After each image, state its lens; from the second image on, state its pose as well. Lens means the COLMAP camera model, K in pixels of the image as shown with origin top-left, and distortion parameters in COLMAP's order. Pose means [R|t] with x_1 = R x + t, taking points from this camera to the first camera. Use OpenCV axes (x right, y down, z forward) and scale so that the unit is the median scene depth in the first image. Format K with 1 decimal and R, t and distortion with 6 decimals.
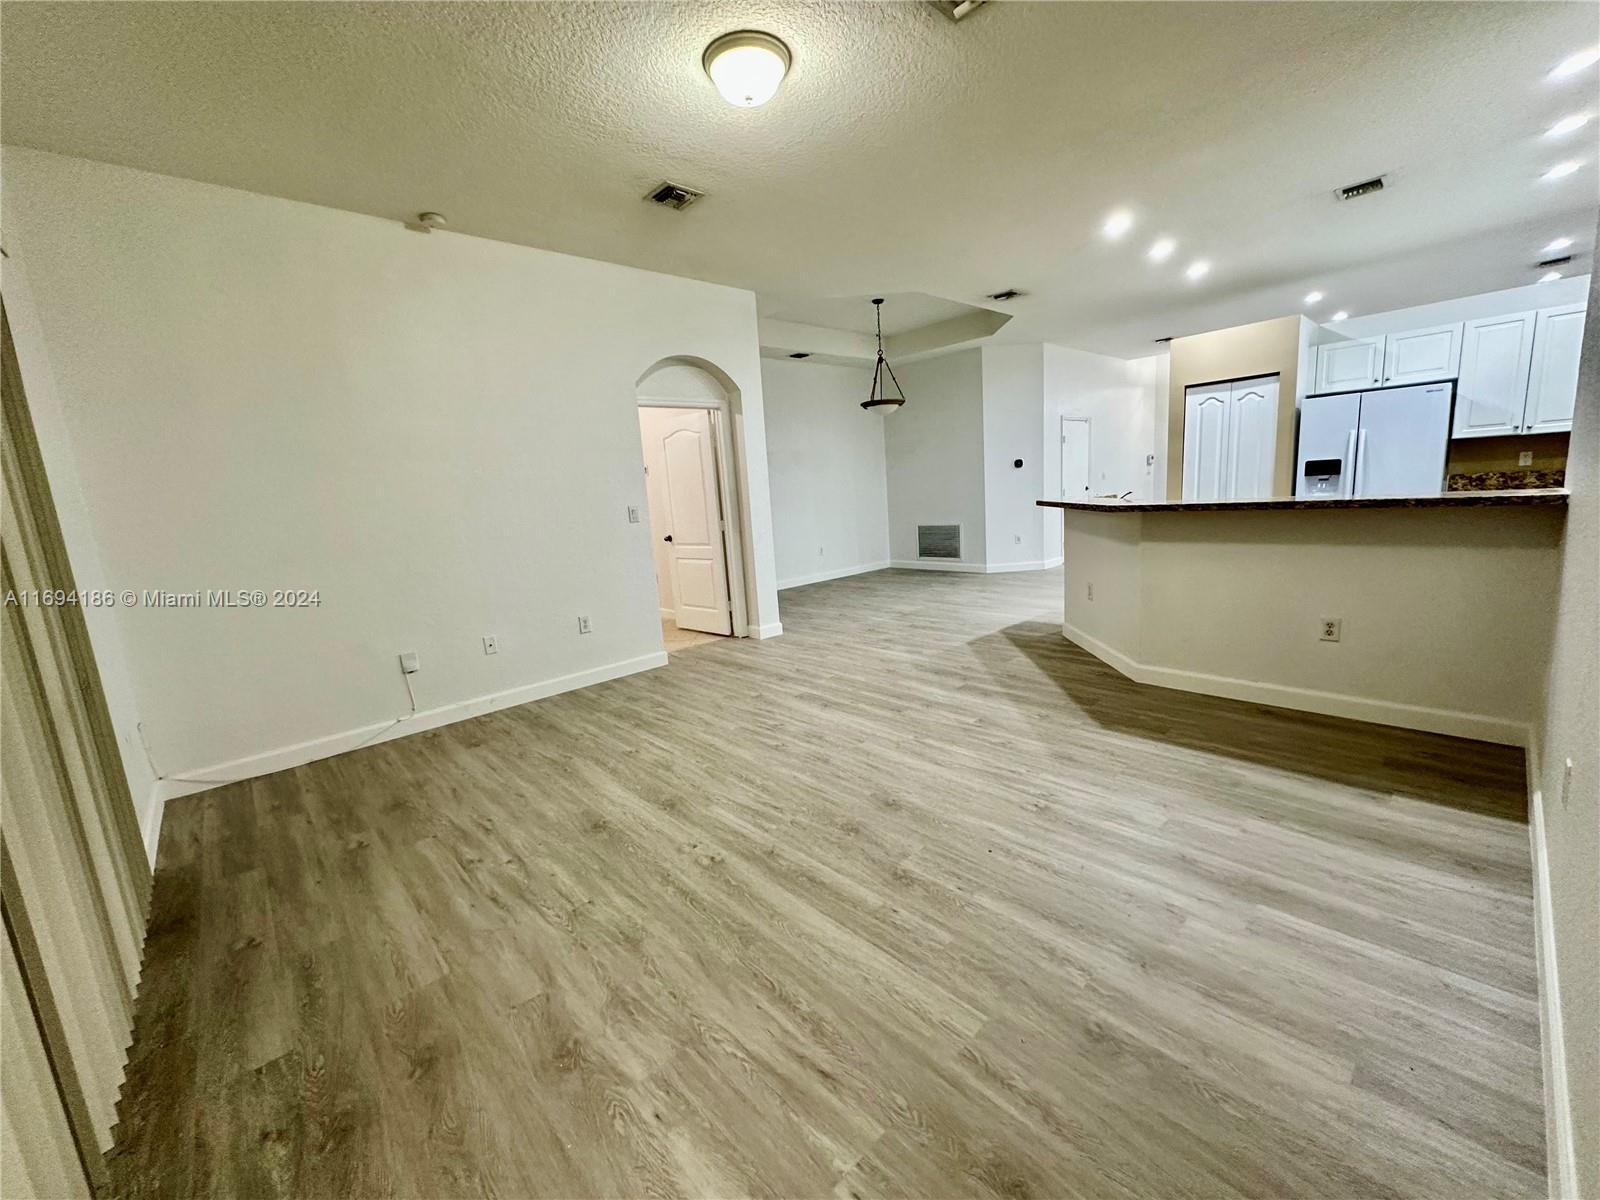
lens RADIAL K [[635.4, 0, 798.2], [0, 635.4, 598.1], [0, 0, 1]] dist [-0.003421, 0.000912]
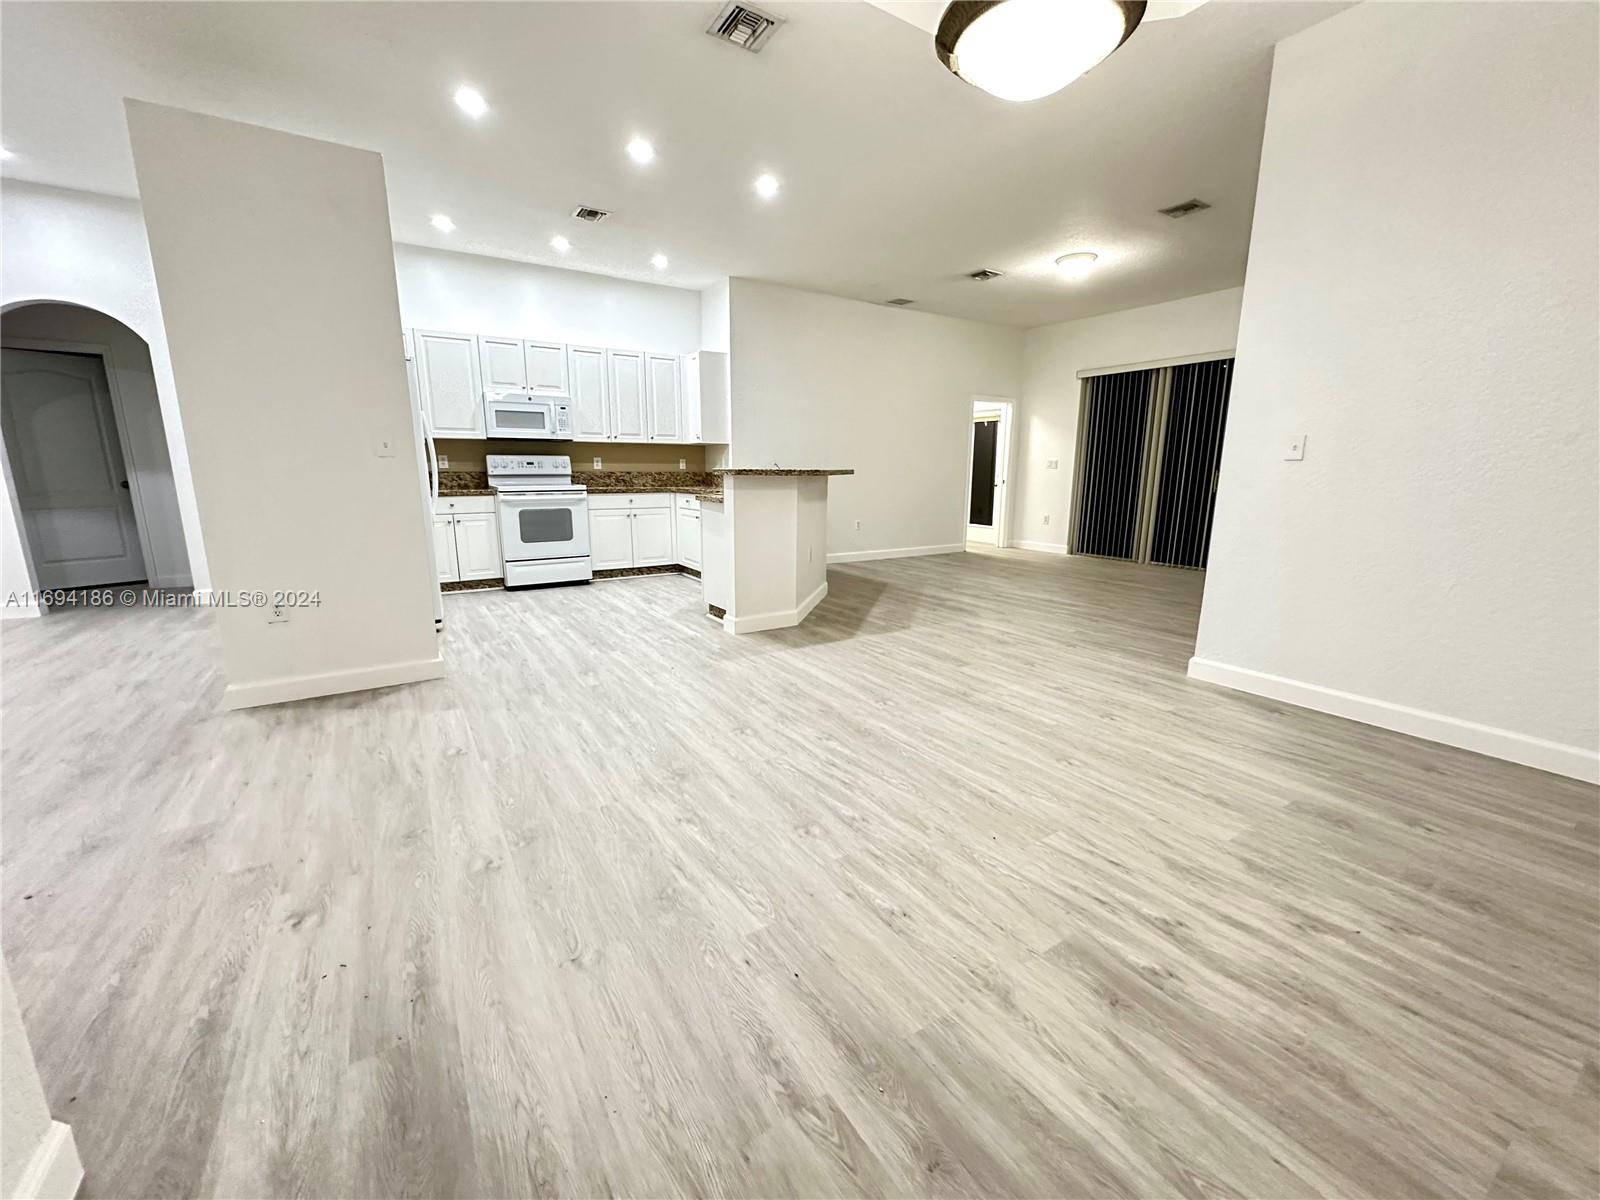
lens RADIAL K [[635.4, 0, 796.8], [0, 635.4, 597.7], [0, 0, 1]] dist [-0.003421, 0.000912]
pose [[-0.982225, 0.026840, 0.185781, 0.336479], [0.090942, 0.933855, 0.345896, -0.377984], [-0.164209, 0.356643, -0.919696, 2.400905]]
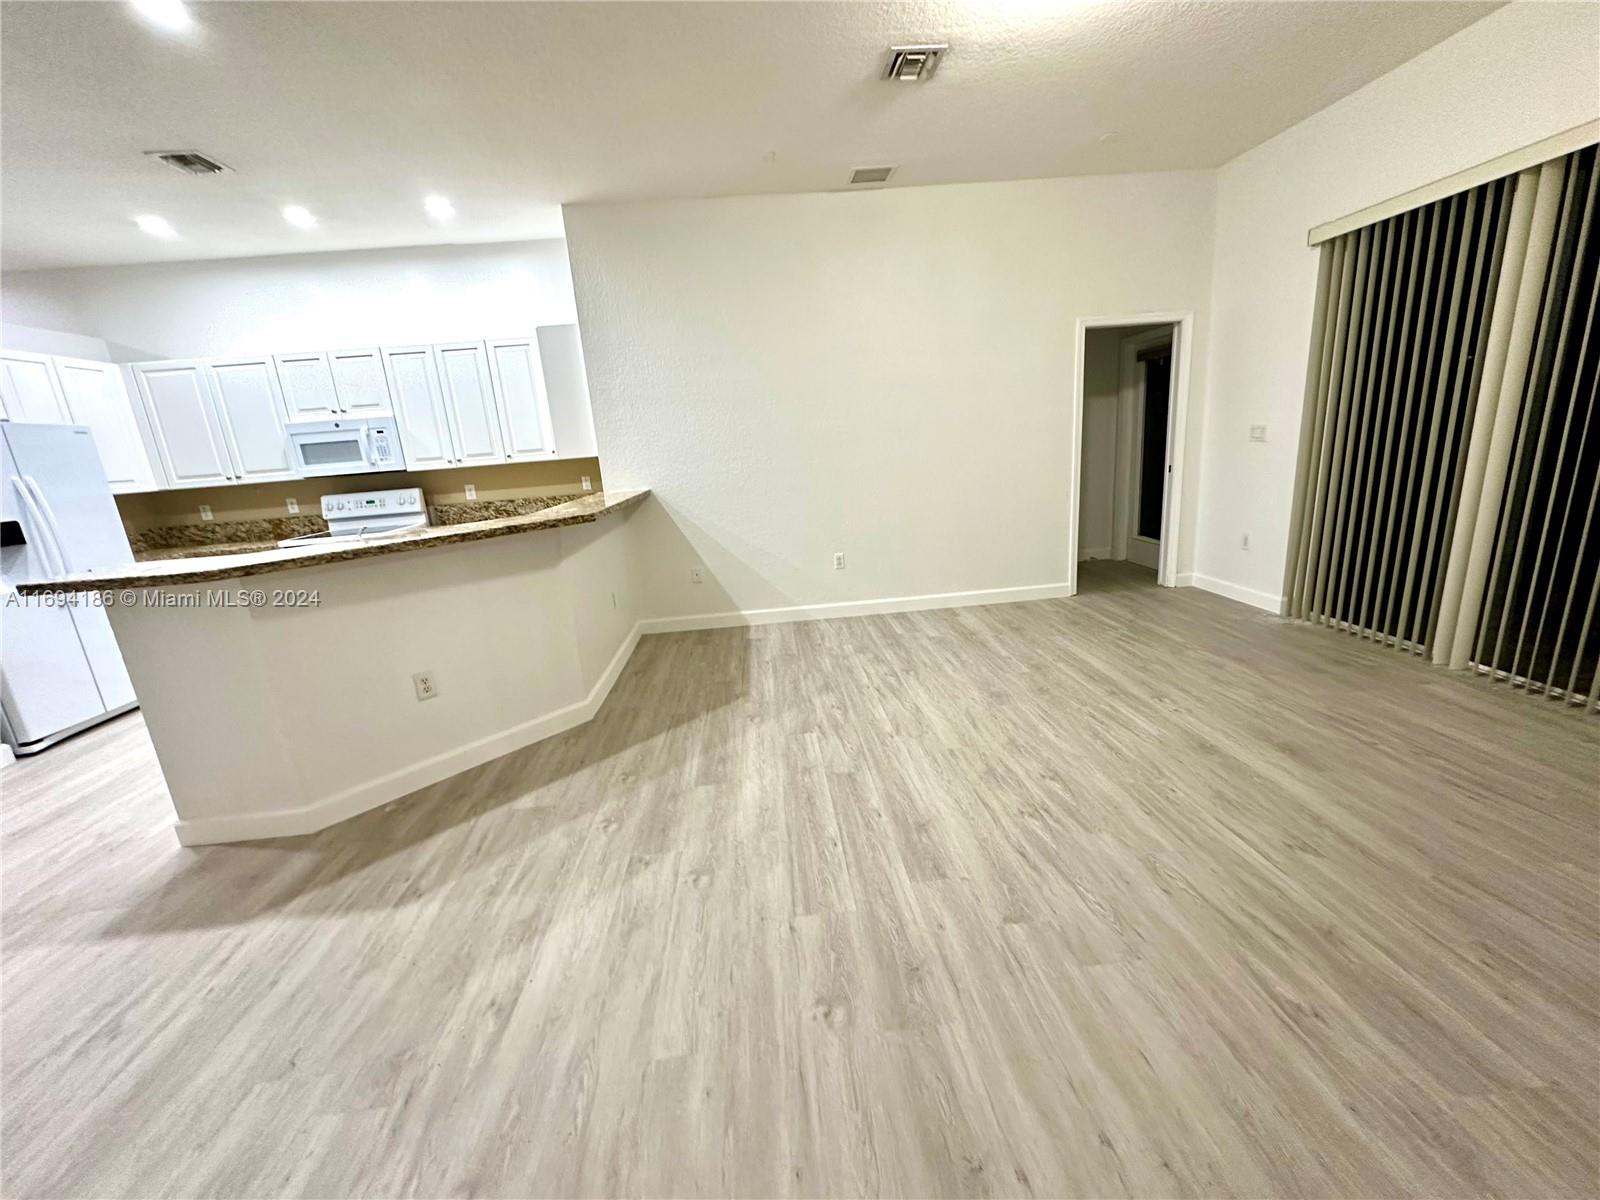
lens RADIAL K [[635.4, 0, 797.6], [0, 635.4, 597.0], [0, 0, 1]] dist [-0.003421, 0.000912]
pose [[-0.773542, -0.027264, 0.633158, -0.233139], [0.229128, 0.919459, 0.319523, -0.238250], [-0.590875, 0.392238, -0.704994, 1.401801]]
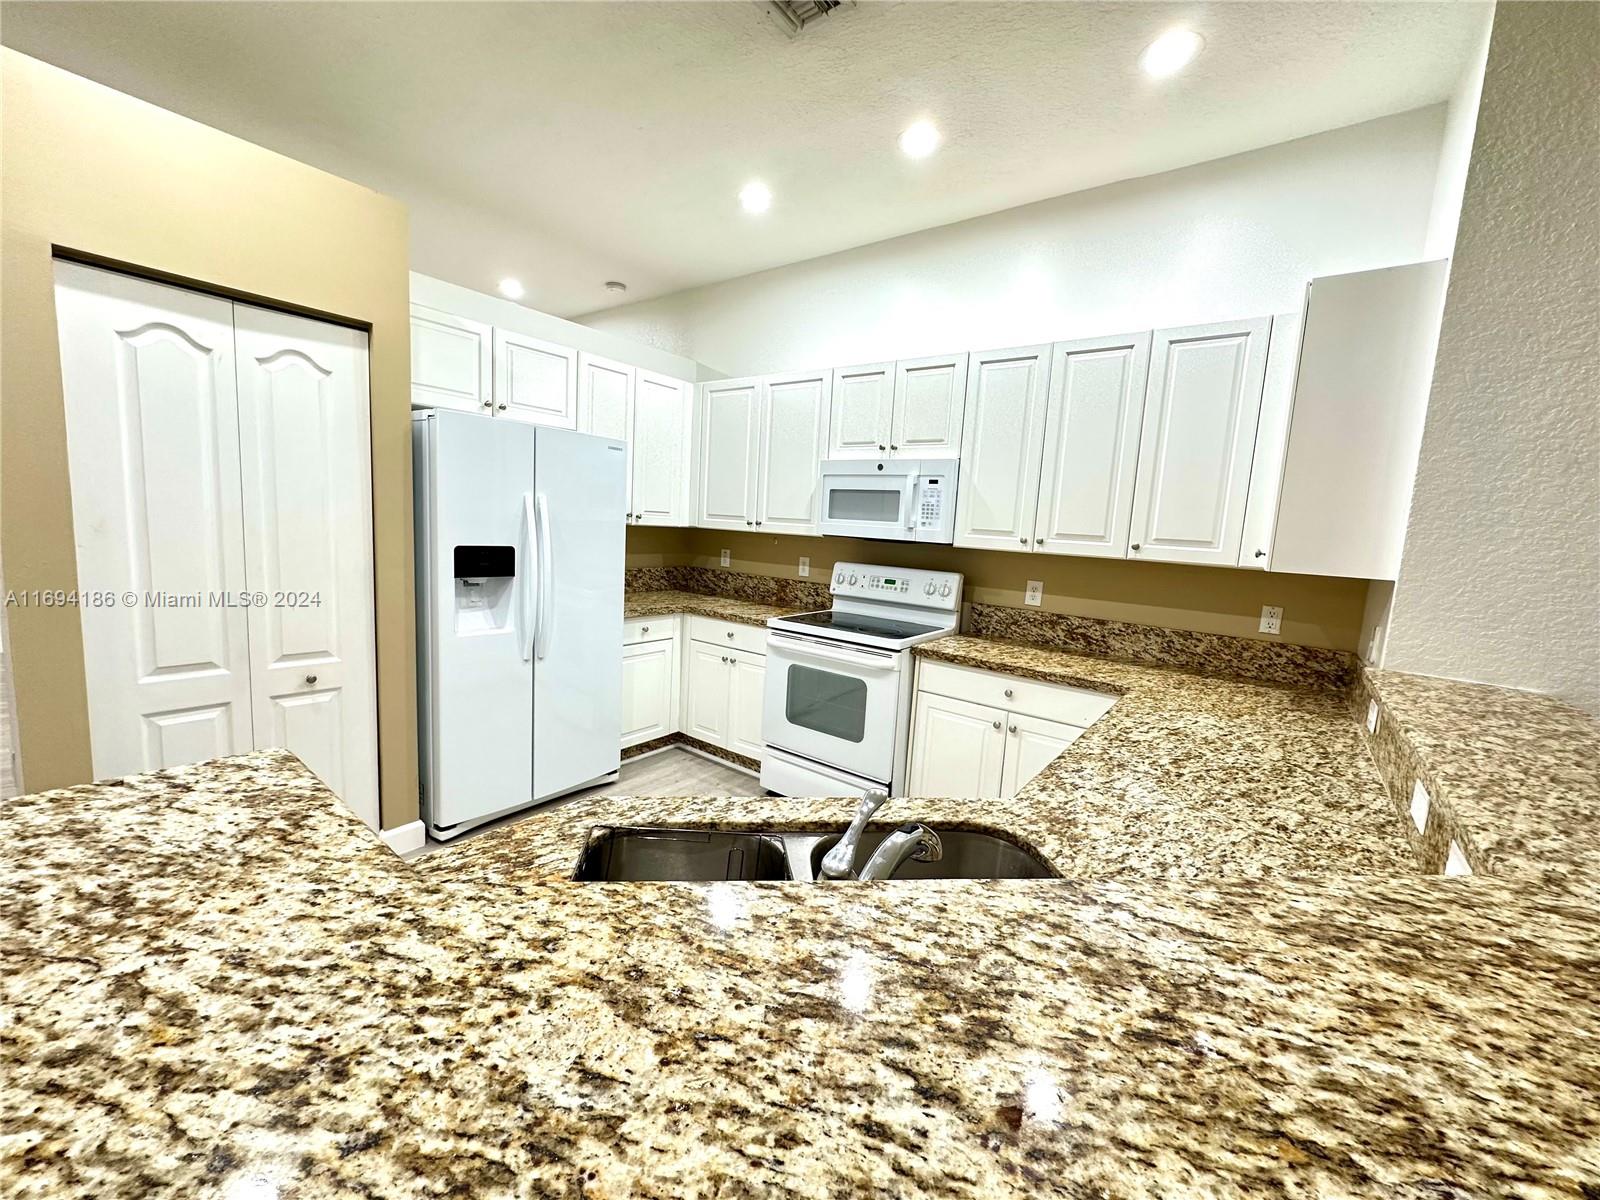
lens RADIAL K [[635.4, 0, 800.5], [0, 635.4, 598.3], [0, 0, 1]] dist [-0.003421, 0.000912]
pose [[-0.181858, -0.060388, 0.981469, 0.434448], [0.118588, 0.989481, 0.082854, -0.267310], [-0.976148, 0.131458, -0.172784, 1.201290]]
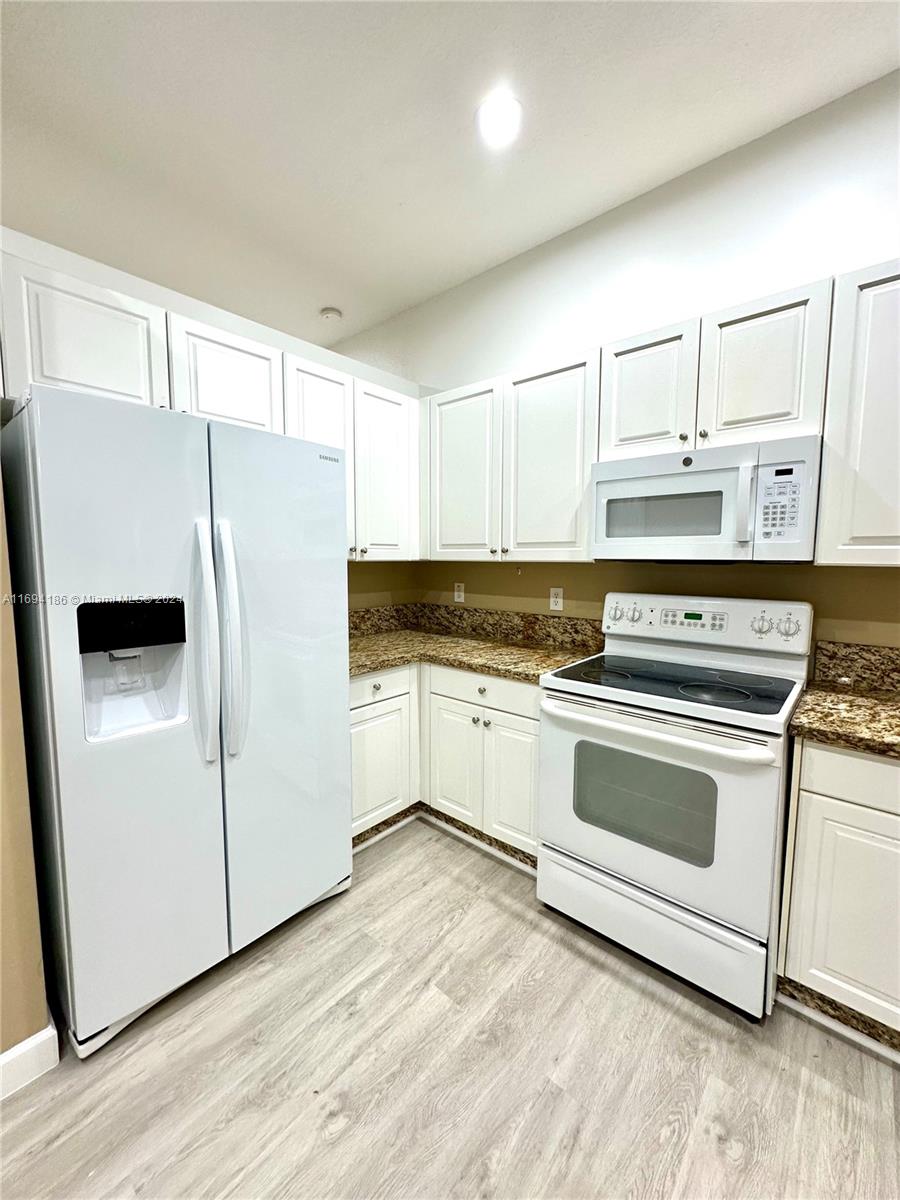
lens RADIAL K [[476.5, 0, 451.6], [0, 476.5, 600.1], [0, 0, 1]] dist [-0.003421, 0.000912]
pose [[-0.109720, -0.023193, 0.993692, 0.810667], [0.169011, 0.984734, 0.041646, -0.282773], [-0.979488, 0.172514, -0.104125, 1.222379]]
